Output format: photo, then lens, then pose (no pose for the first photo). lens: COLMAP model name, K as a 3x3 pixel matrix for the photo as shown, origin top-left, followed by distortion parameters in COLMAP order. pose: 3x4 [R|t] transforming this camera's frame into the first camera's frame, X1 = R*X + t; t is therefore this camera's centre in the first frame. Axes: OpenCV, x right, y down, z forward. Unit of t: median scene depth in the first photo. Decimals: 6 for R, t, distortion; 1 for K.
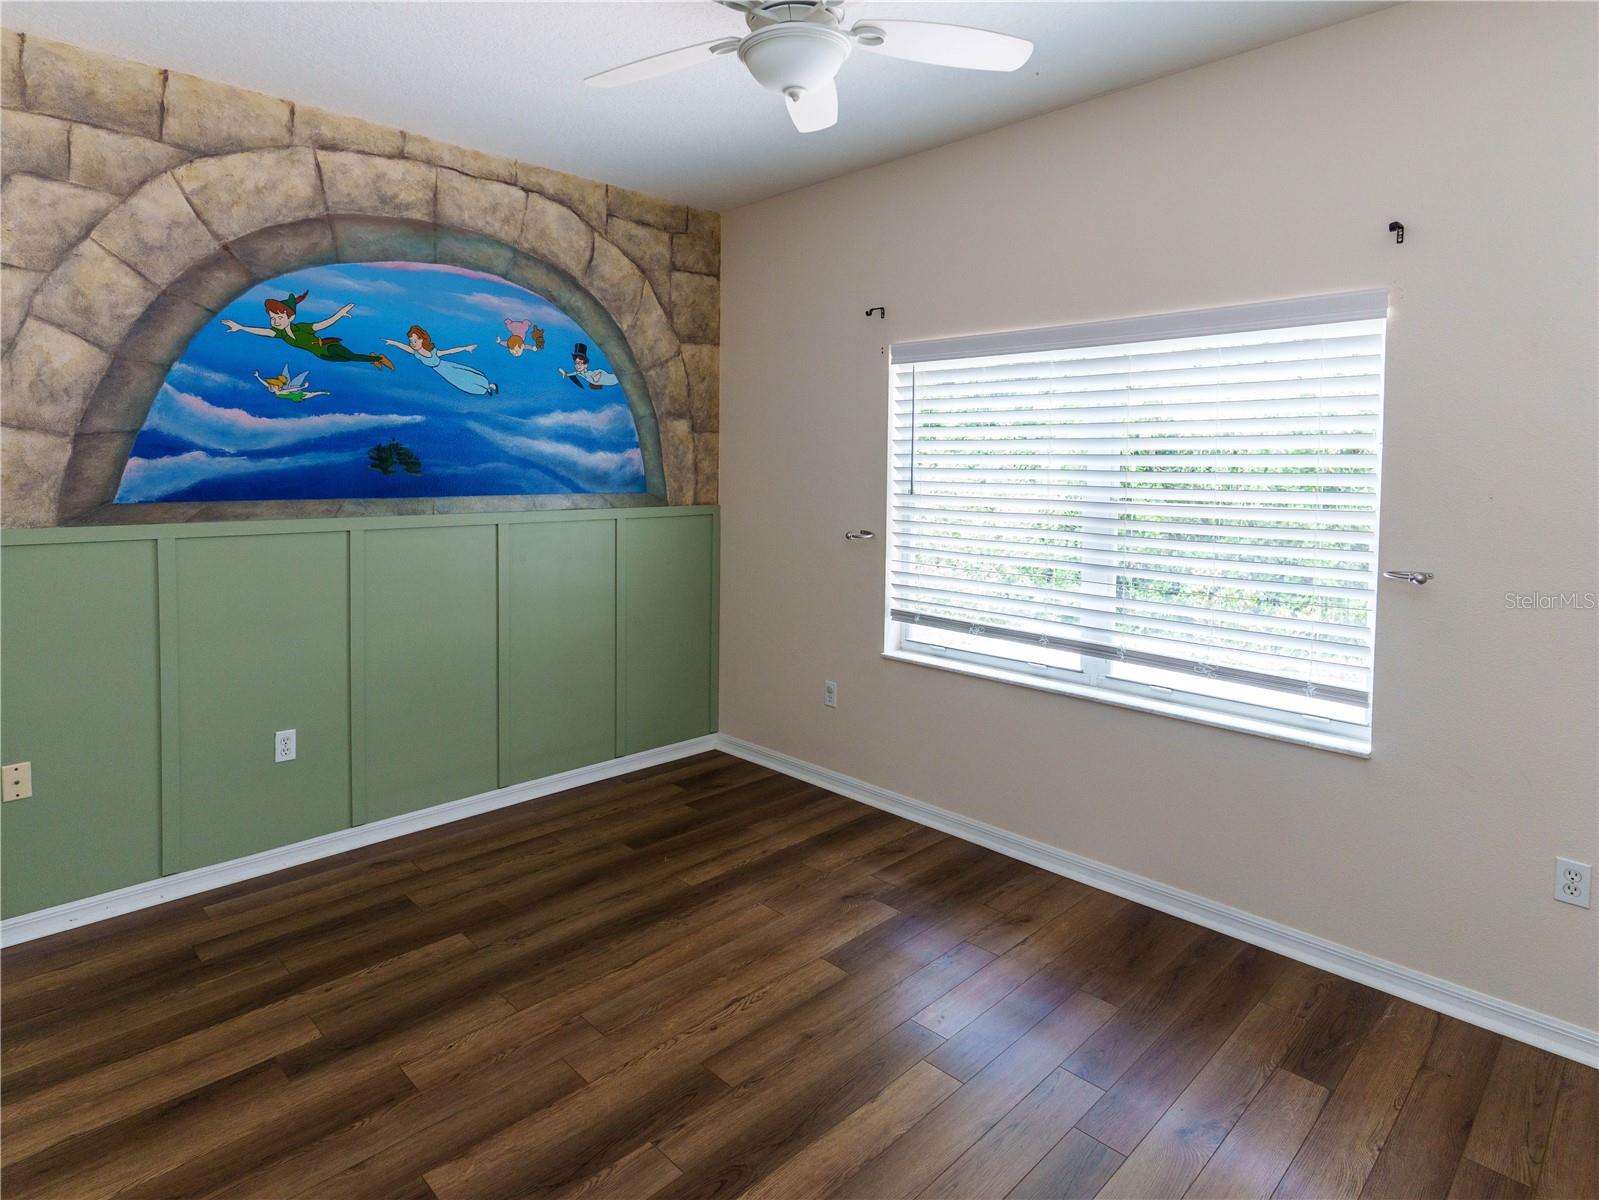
lens RADIAL K [[884.5, 0, 804.0], [0, 884.5, 497.8], [0, 0, 1]] dist [0.001284, 0.001270]
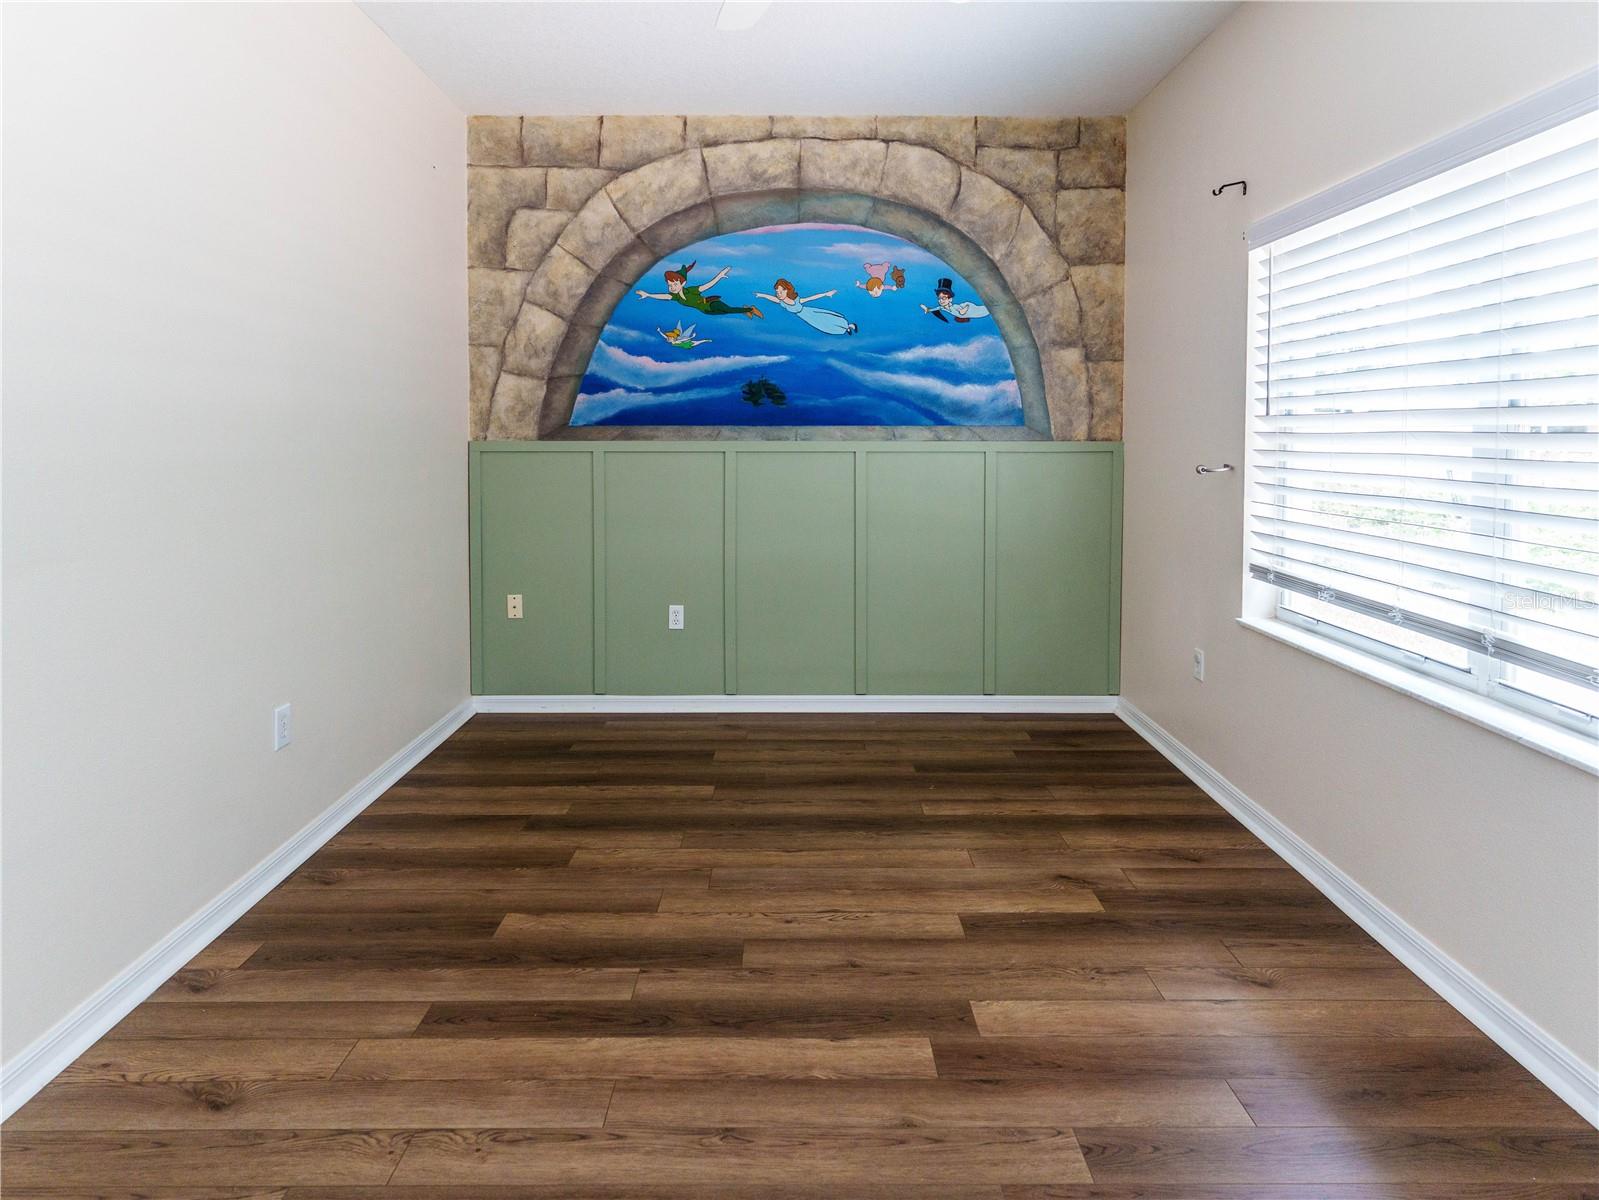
lens RADIAL K [[884.5, 0, 808.9], [0, 884.5, 461.6], [0, 0, 1]] dist [0.001284, 0.001270]
pose [[0.725362, 0.010166, -0.688292, 0.425861], [-0.017145, 0.999848, -0.003301, 0.054022], [0.688154, 0.014195, 0.725426, 0.193456]]
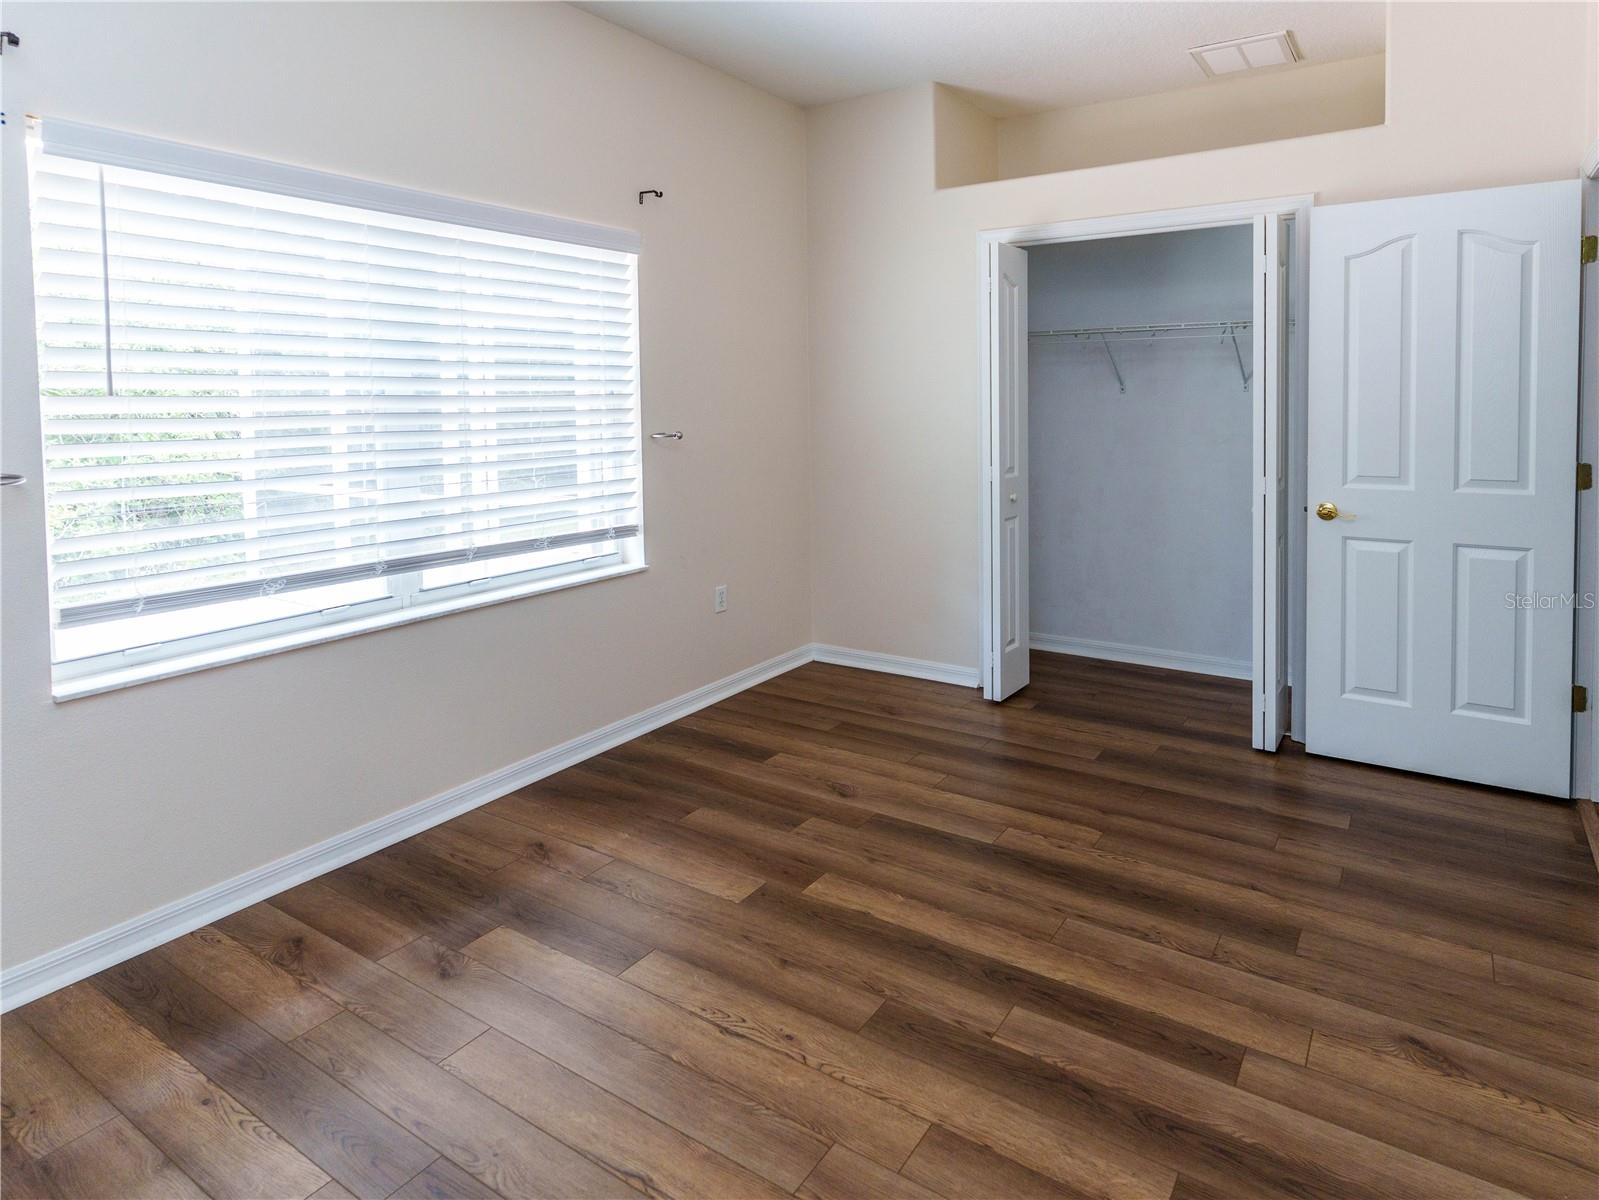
lens RADIAL K [[884.5, 0, 810.5], [0, 884.5, 423.8], [0, 0, 1]] dist [0.001284, 0.001270]
pose [[-0.167403, -0.039142, 0.985111, -0.611163], [0.041593, 0.998042, 0.046724, 0.007877], [-0.985011, 0.048796, -0.165447, 0.763544]]
